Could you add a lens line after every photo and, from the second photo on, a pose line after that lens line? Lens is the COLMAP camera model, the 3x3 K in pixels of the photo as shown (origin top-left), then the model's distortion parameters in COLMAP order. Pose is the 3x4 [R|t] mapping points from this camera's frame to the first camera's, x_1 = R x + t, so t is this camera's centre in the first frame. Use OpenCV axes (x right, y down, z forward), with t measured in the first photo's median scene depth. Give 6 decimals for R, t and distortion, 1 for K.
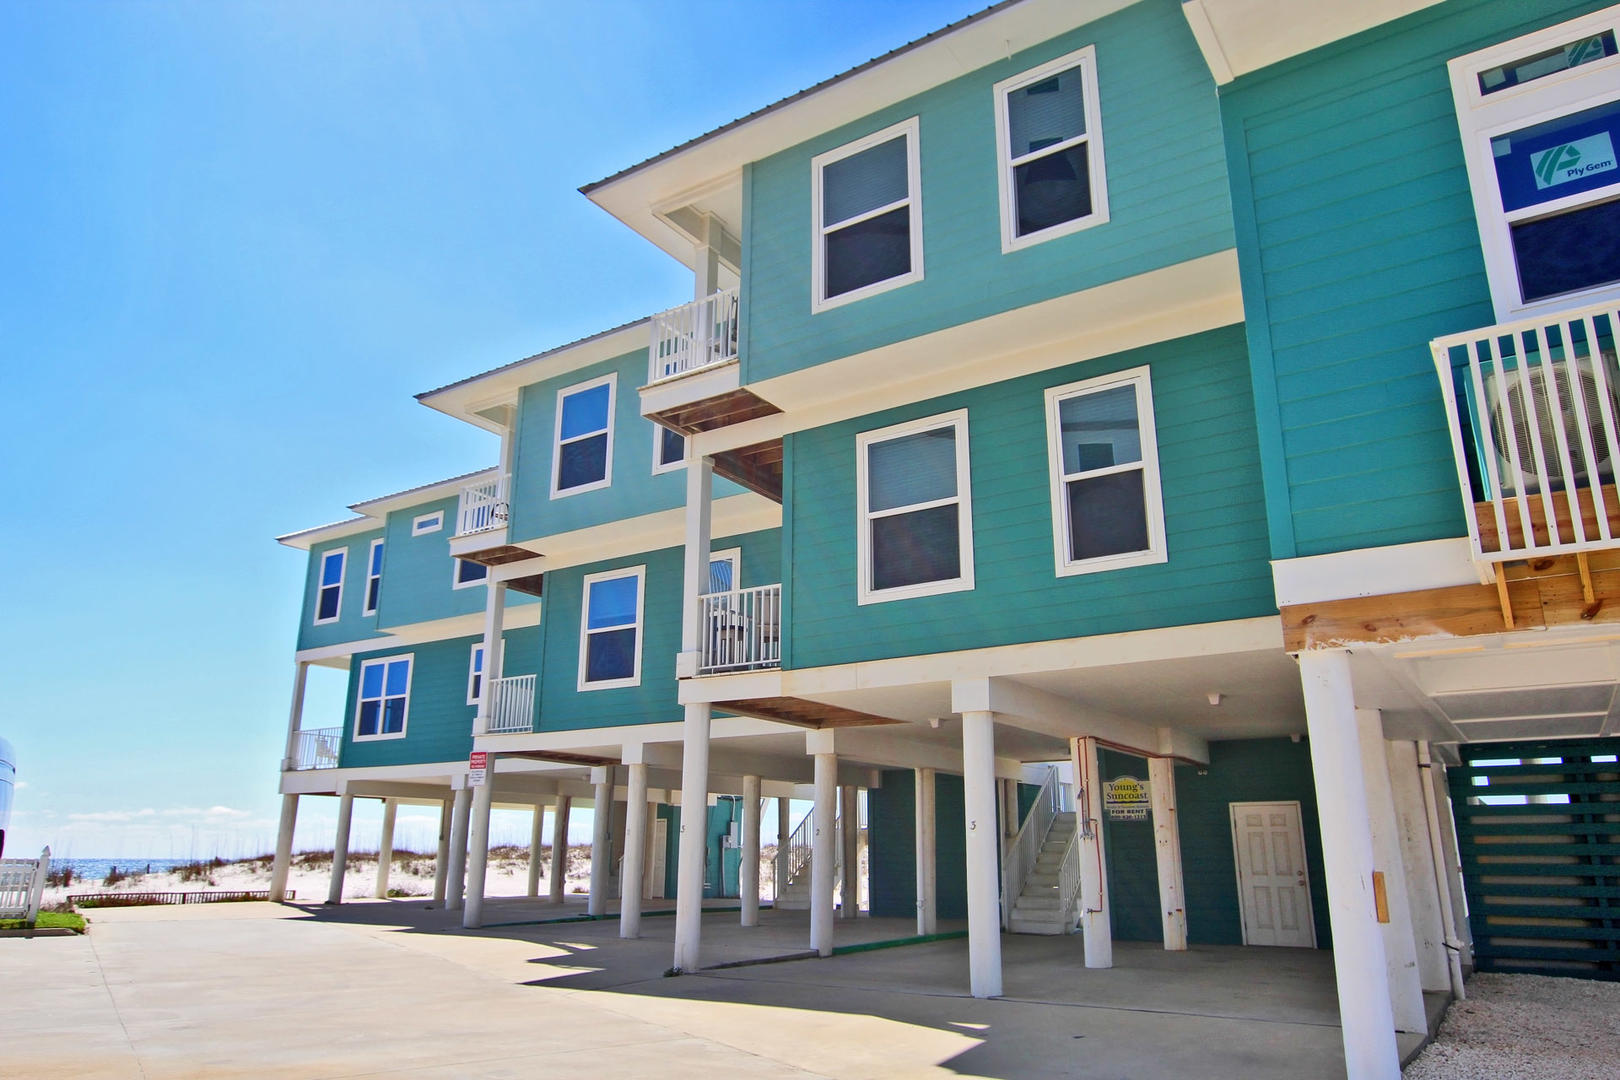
lens RADIAL K [[1106.1, 0, 810.0], [0, 1106.1, 540.0], [0, 0, 1]] dist [-0.046874, 0.087325]
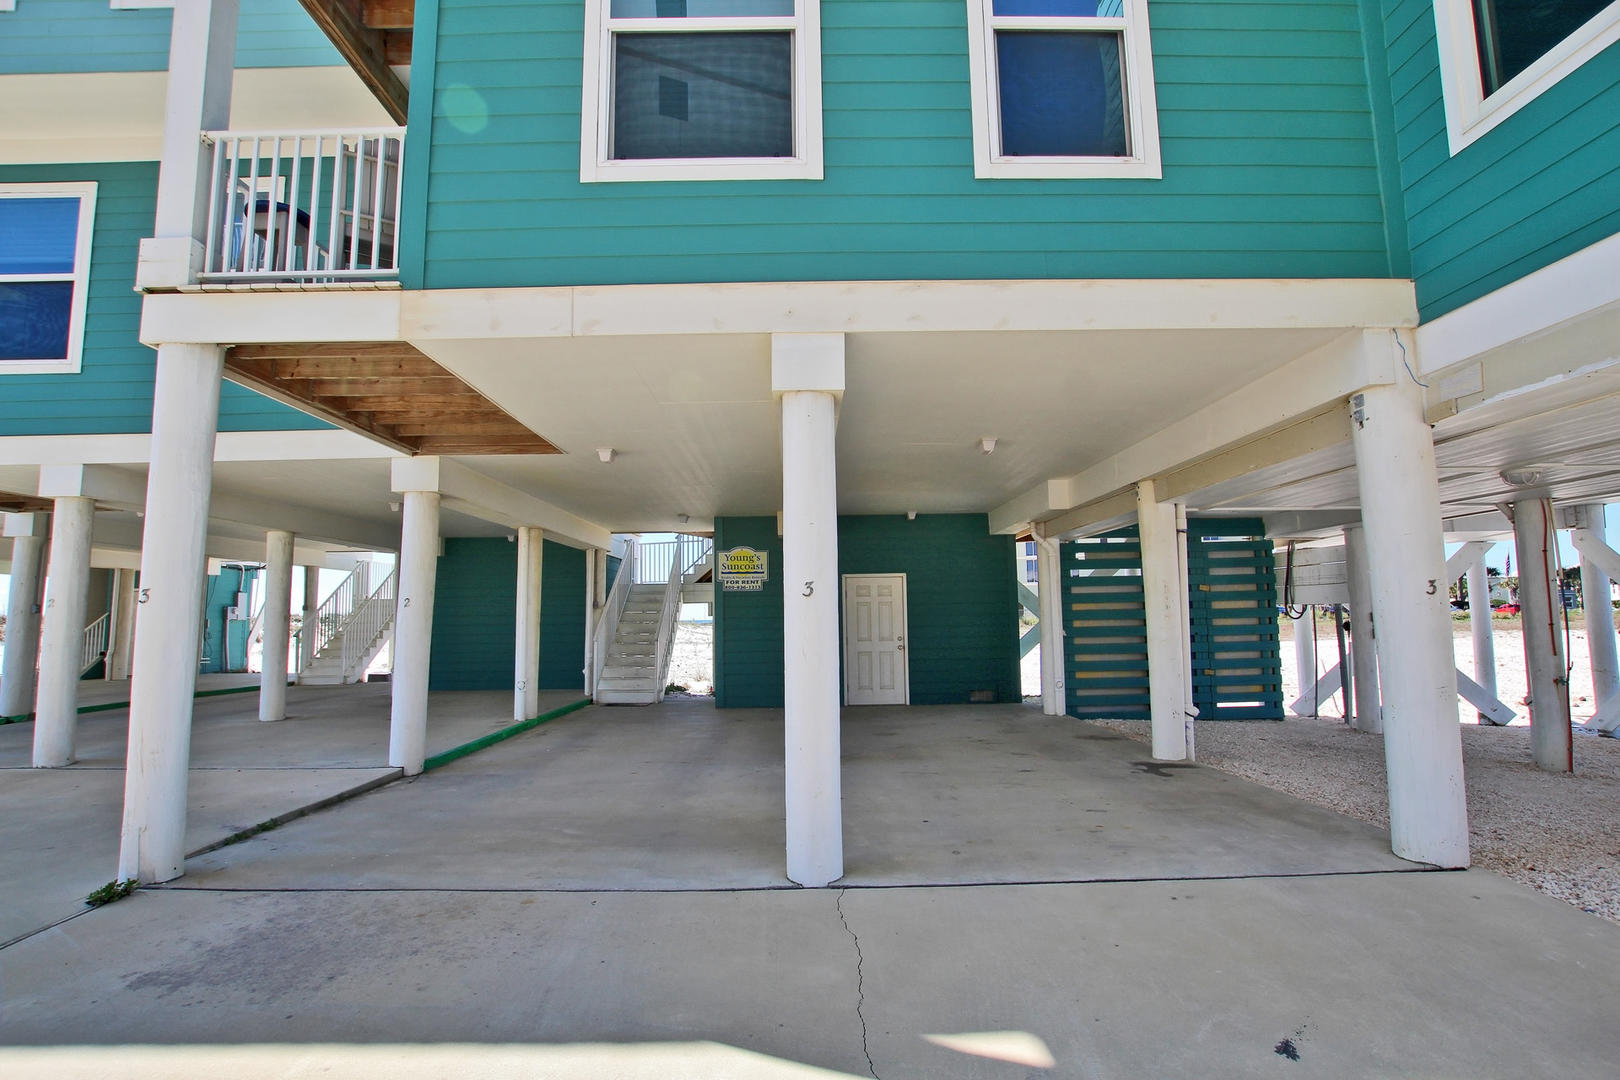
lens RADIAL K [[750.1, 0, 803.4], [0, 750.1, 545.1], [0, 0, 1]] dist [-0.020219, 0.001089]
pose [[0.832322, 0.037913, 0.552994, -0.043893], [-0.137636, 0.980548, 0.139932, 0.123227], [-0.536932, -0.192581, 0.821350, 0.464108]]
